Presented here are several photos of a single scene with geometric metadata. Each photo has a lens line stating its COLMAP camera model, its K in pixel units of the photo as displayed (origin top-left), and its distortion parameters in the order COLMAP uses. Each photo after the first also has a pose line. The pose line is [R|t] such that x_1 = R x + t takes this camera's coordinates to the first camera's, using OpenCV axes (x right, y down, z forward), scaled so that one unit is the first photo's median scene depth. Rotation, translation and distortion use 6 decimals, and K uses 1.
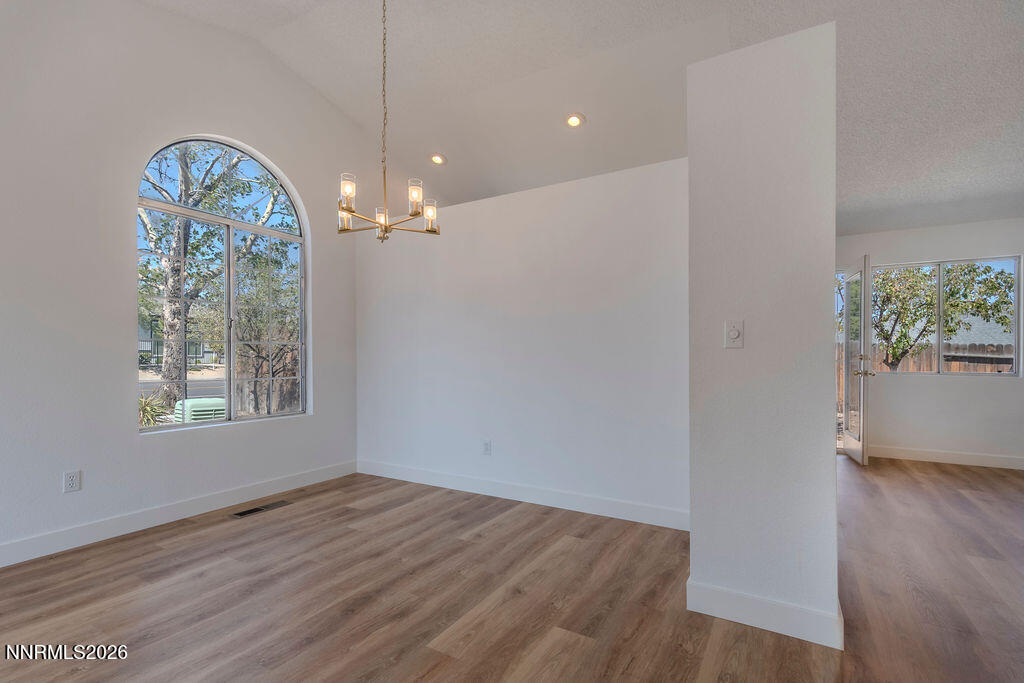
lens RADIAL K [[465.2, 0, 514.2], [0, 465.2, 346.3], [0, 0, 1]] dist [-0.000248, -0.001200]
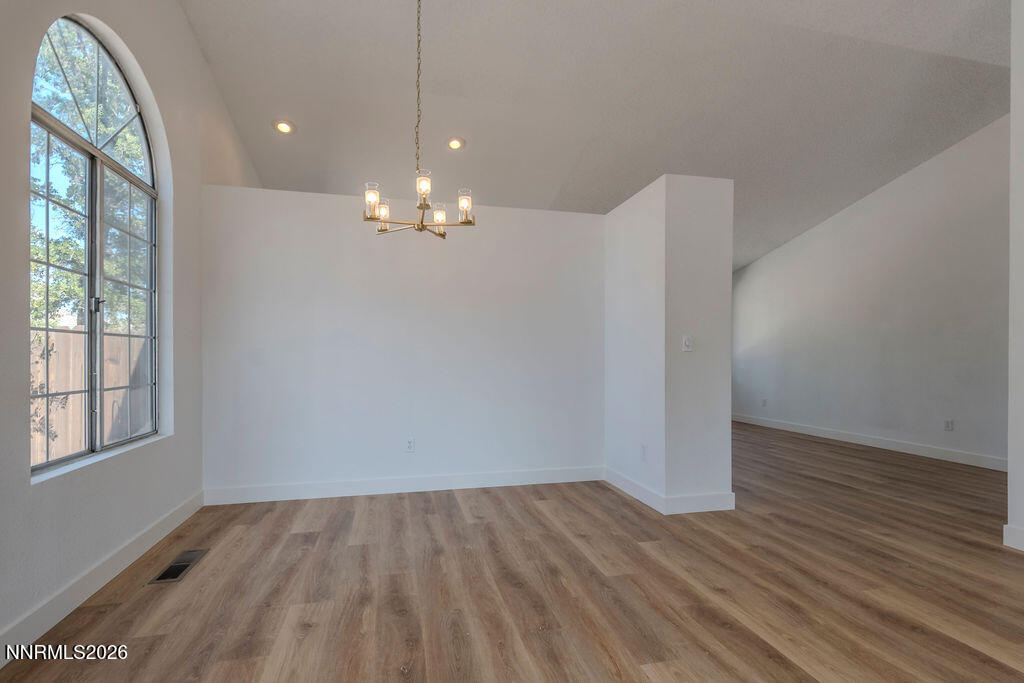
lens RADIAL K [[453.6, 0, 518.8], [0, 453.6, 352.3], [0, 0, 1]] dist [-0.003877, -0.000048]
pose [[0.735287, 0.008881, 0.677697, -0.774573], [-0.014623, 0.999889, 0.002763, 0.007215], [-0.677598, -0.011942, 0.735336, 0.147120]]
